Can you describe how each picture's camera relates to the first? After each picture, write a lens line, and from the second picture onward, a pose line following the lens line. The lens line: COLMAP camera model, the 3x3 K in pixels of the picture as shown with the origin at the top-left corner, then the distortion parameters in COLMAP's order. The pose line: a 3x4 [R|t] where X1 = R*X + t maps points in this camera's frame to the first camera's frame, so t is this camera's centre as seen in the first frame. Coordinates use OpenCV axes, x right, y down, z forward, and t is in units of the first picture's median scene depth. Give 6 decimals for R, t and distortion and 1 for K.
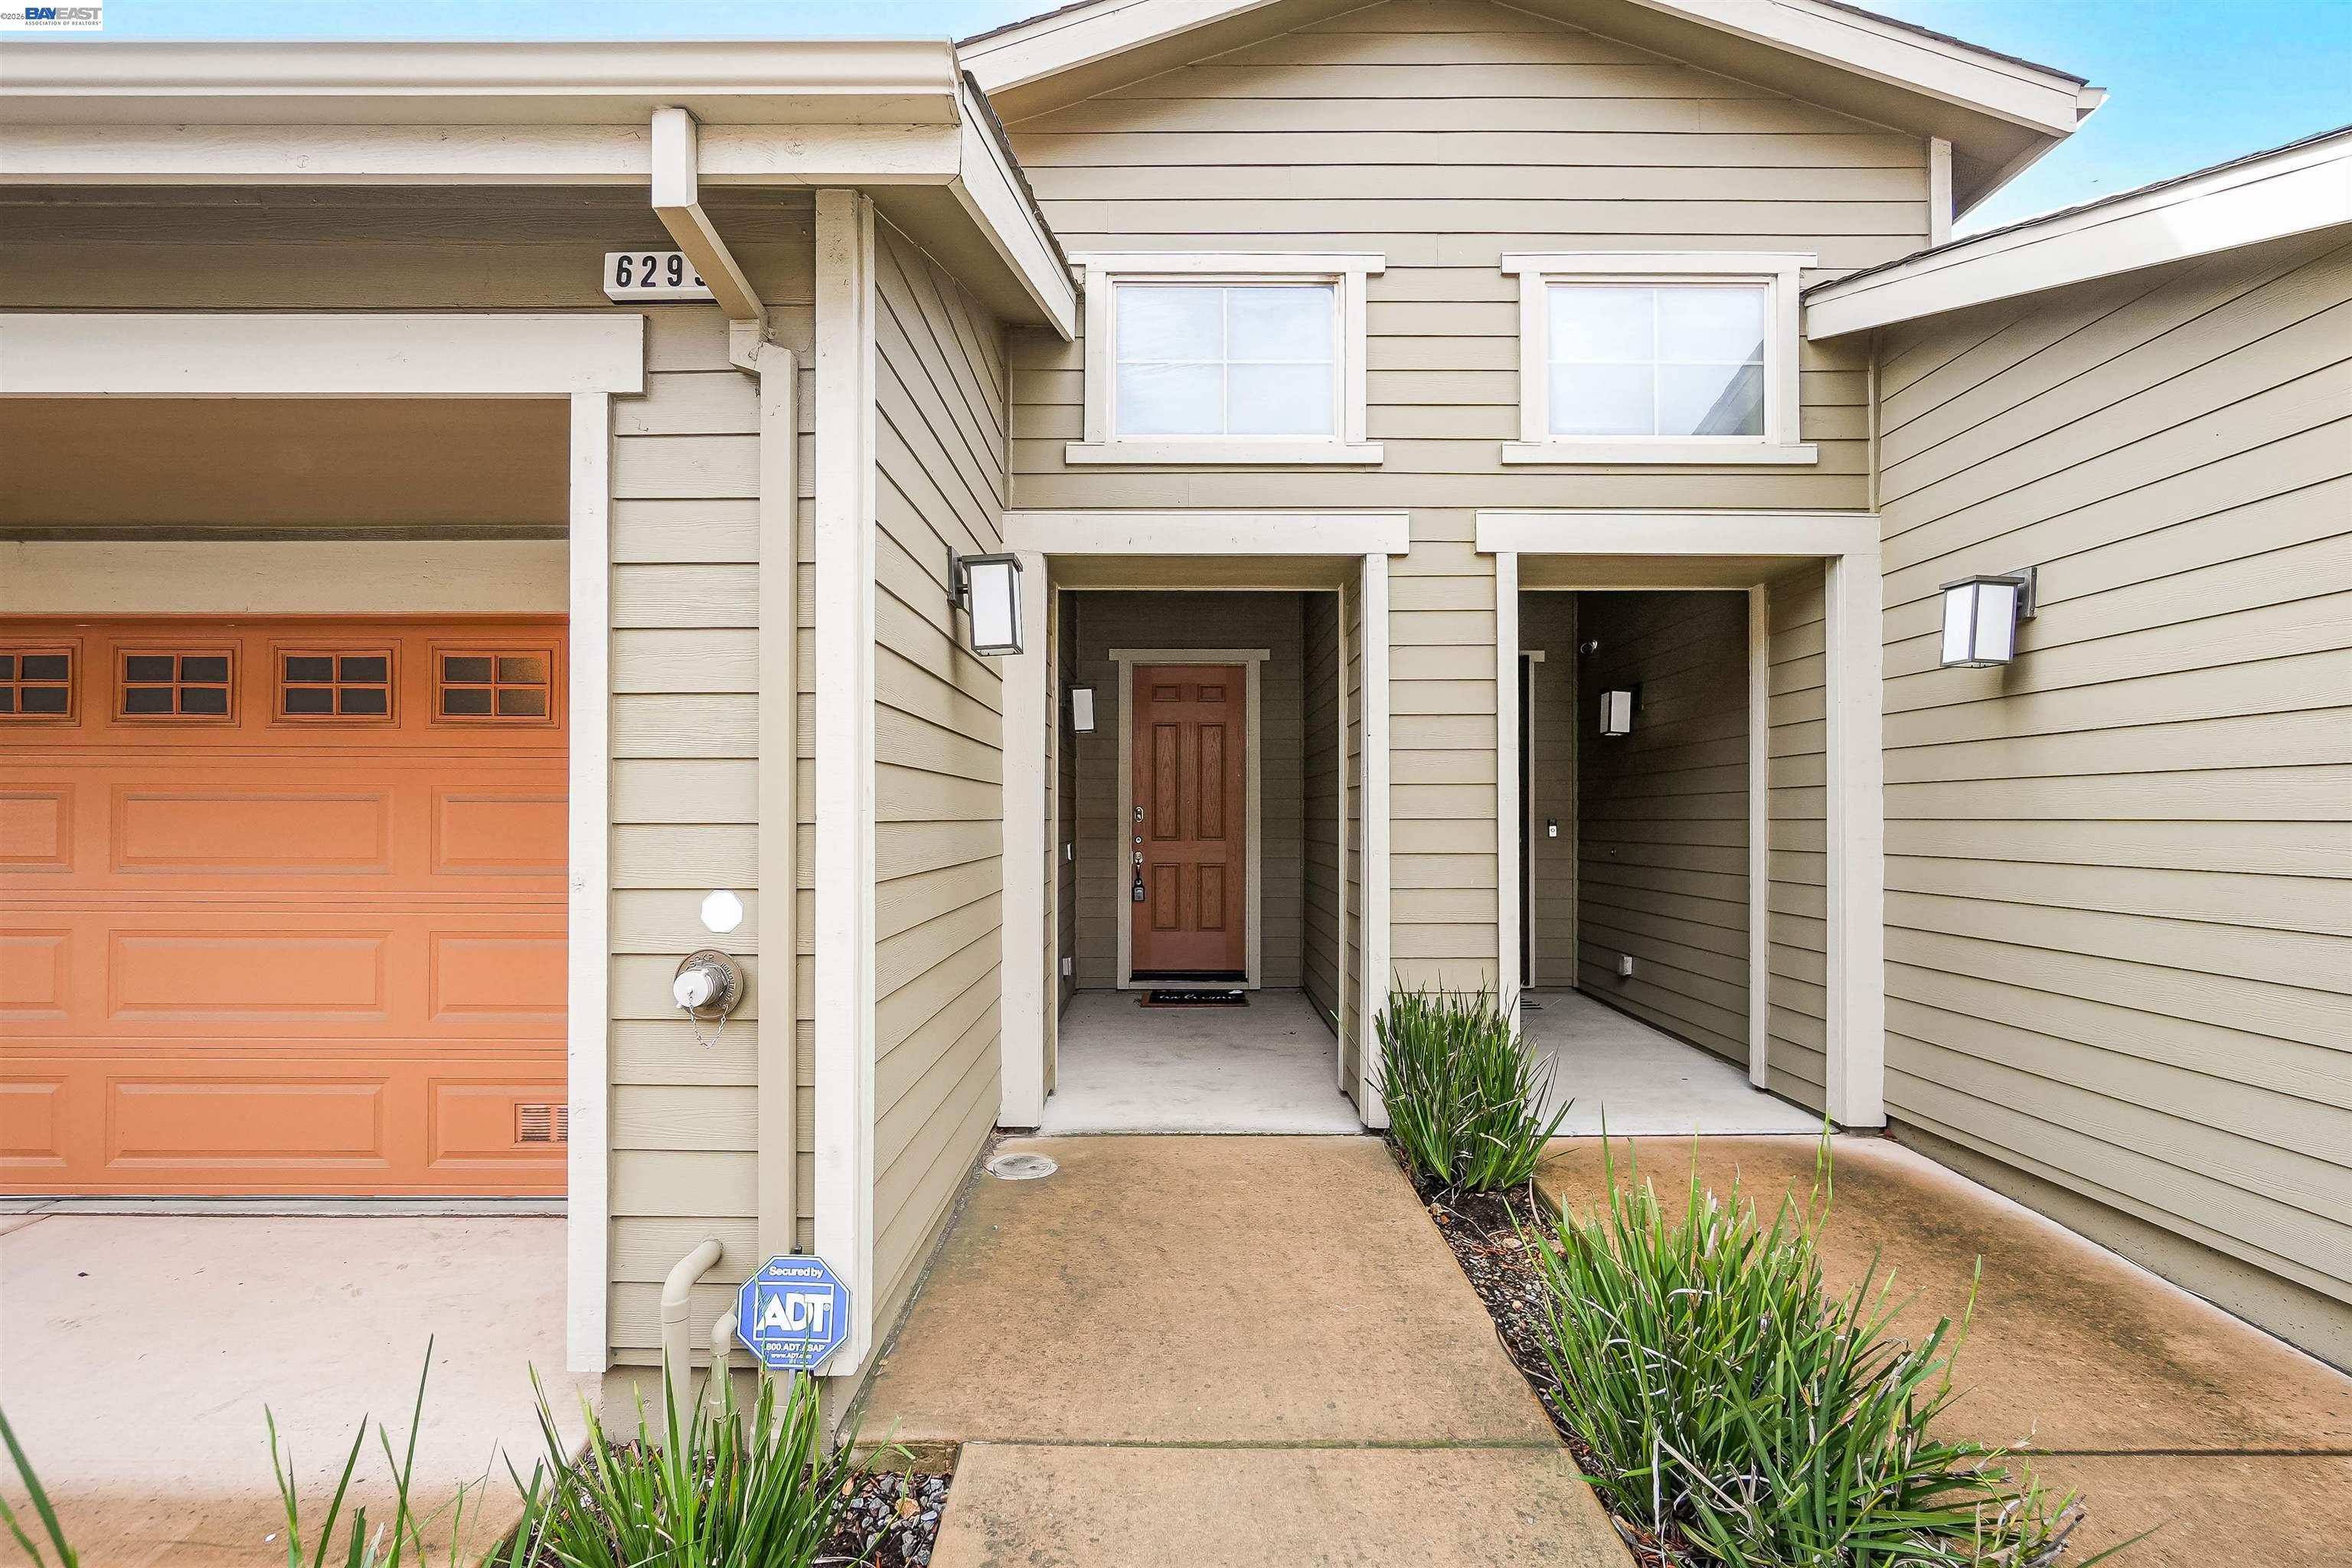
lens RADIAL K [[1017.4, 0, 1176.7], [0, 1017.4, 787.0], [0, 0, 1]] dist [-0.010762, 0.004030]
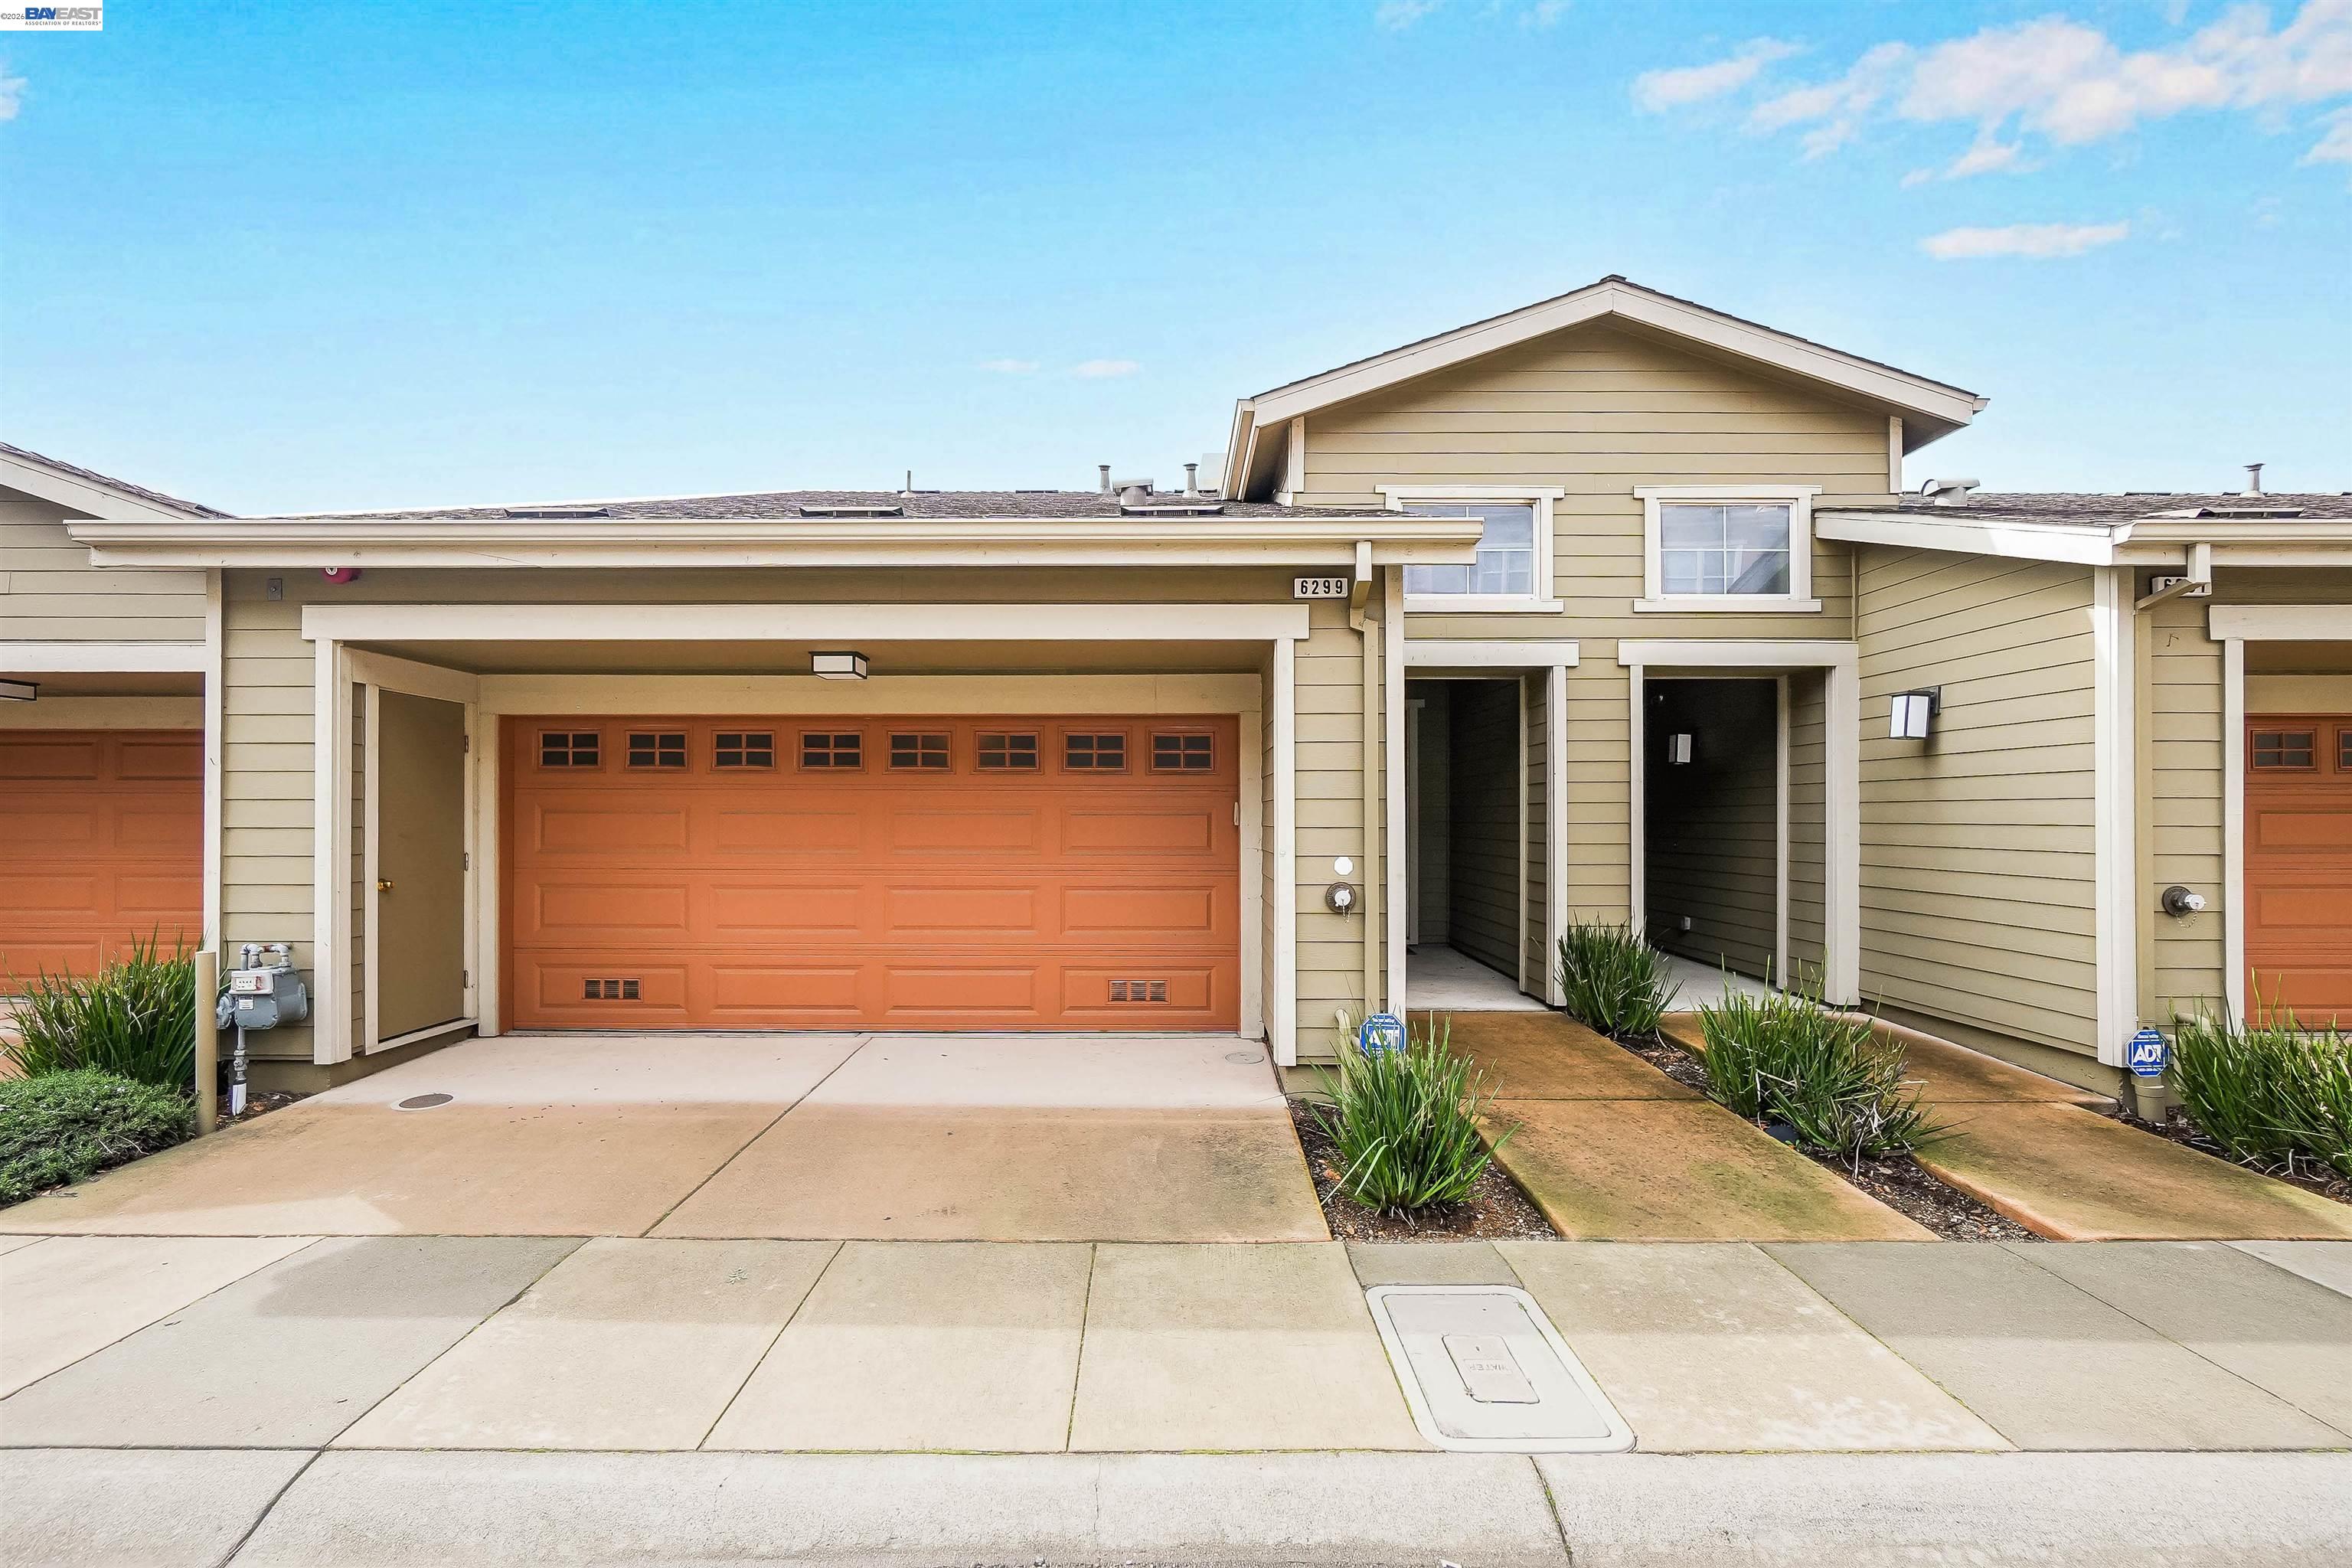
lens RADIAL K [[1017.4, 0, 1172.5], [0, 1017.4, 795.3], [0, 0, 1]] dist [-0.010762, 0.004030]
pose [[0.999998, -0.000965, -0.001927, -0.446934], [0.000980, 0.999969, 0.007835, -0.029472], [0.001920, -0.007836, 0.999967, -0.695592]]
